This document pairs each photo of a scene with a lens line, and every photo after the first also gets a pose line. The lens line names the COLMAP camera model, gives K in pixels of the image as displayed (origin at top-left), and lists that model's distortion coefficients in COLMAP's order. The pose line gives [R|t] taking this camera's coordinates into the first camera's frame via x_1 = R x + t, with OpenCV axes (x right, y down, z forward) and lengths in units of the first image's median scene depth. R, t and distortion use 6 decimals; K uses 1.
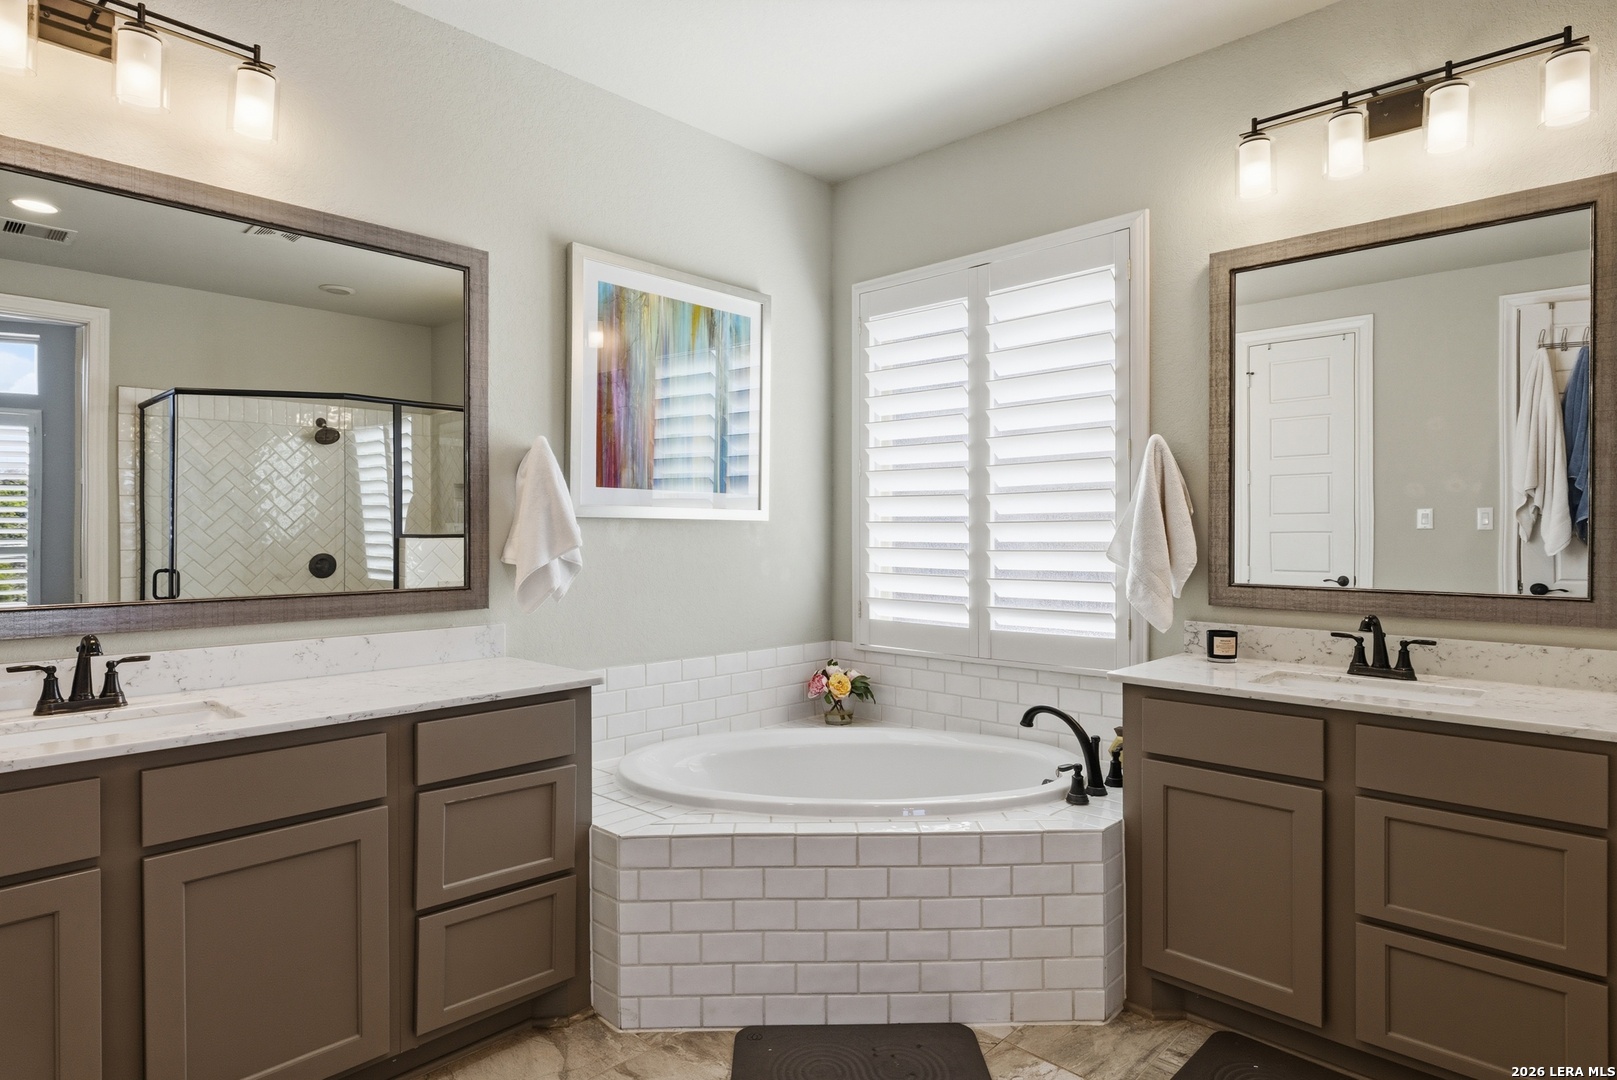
lens RADIAL K [[893.7, 0, 810.3], [0, 893.7, 535.9], [0, 0, 1]] dist [-0.004290, 0.000904]
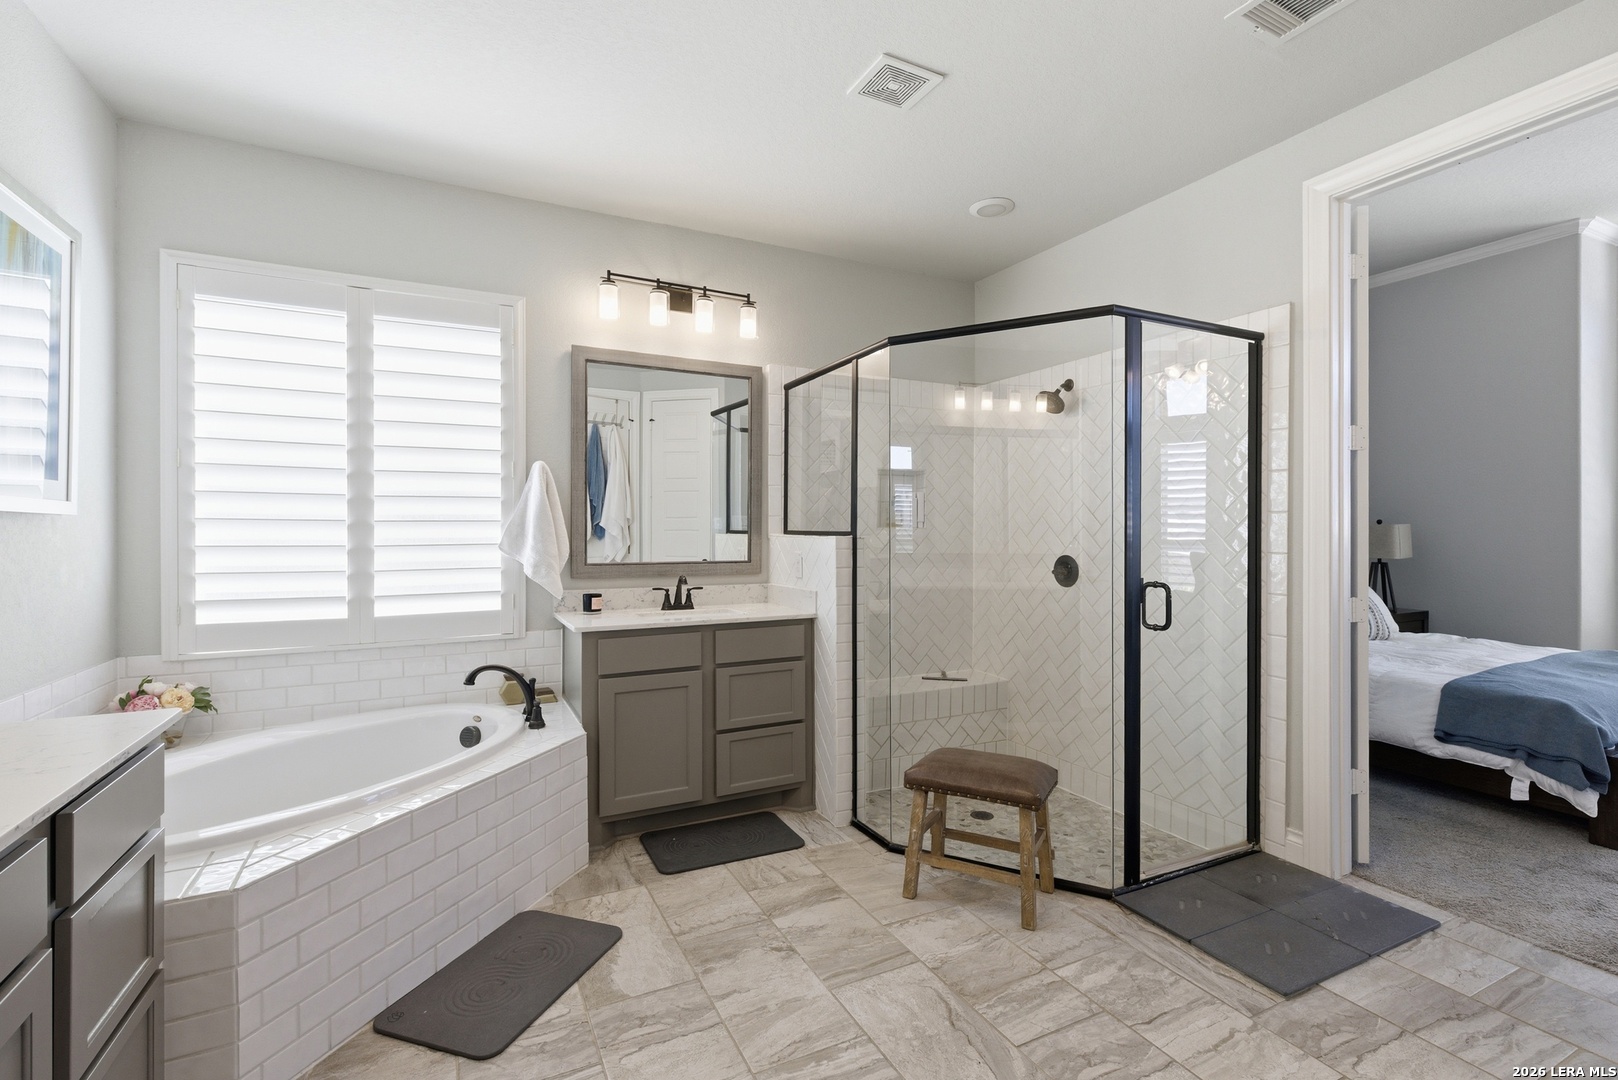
lens RADIAL K [[715.6, 0, 811.2], [0, 715.6, 538.2], [0, 0, 1]] dist [-0.011606, -0.000392]
pose [[0.332711, -0.003927, 0.943021, -0.539909], [0.008540, 0.999963, 0.001151, 0.011276], [-0.942990, 0.007670, 0.332732, 0.219378]]
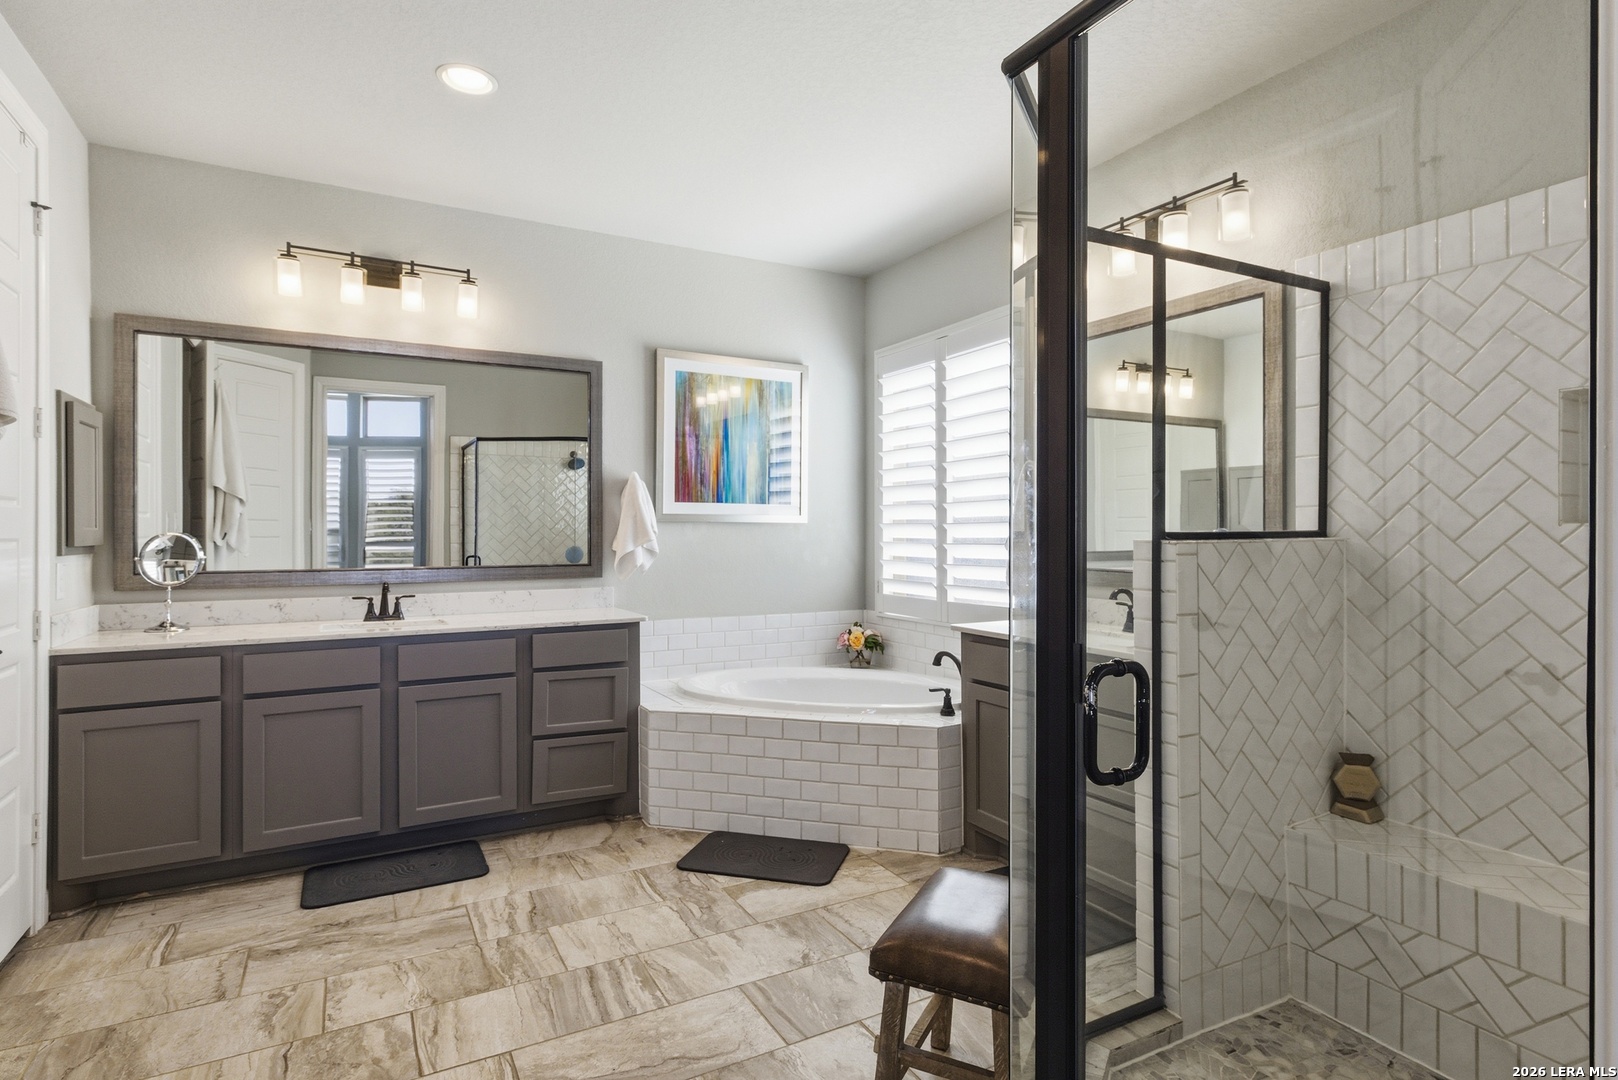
lens RADIAL K [[833.0, 0, 804.4], [0, 833.0, 525.7], [0, 0, 1]] dist [0.004907, 0.000846]
pose [[0.953639, -0.003037, -0.300937, 0.446974], [0.000325, 0.999959, -0.009063, -0.000052], [0.300952, 0.008545, 0.953601, -0.348148]]
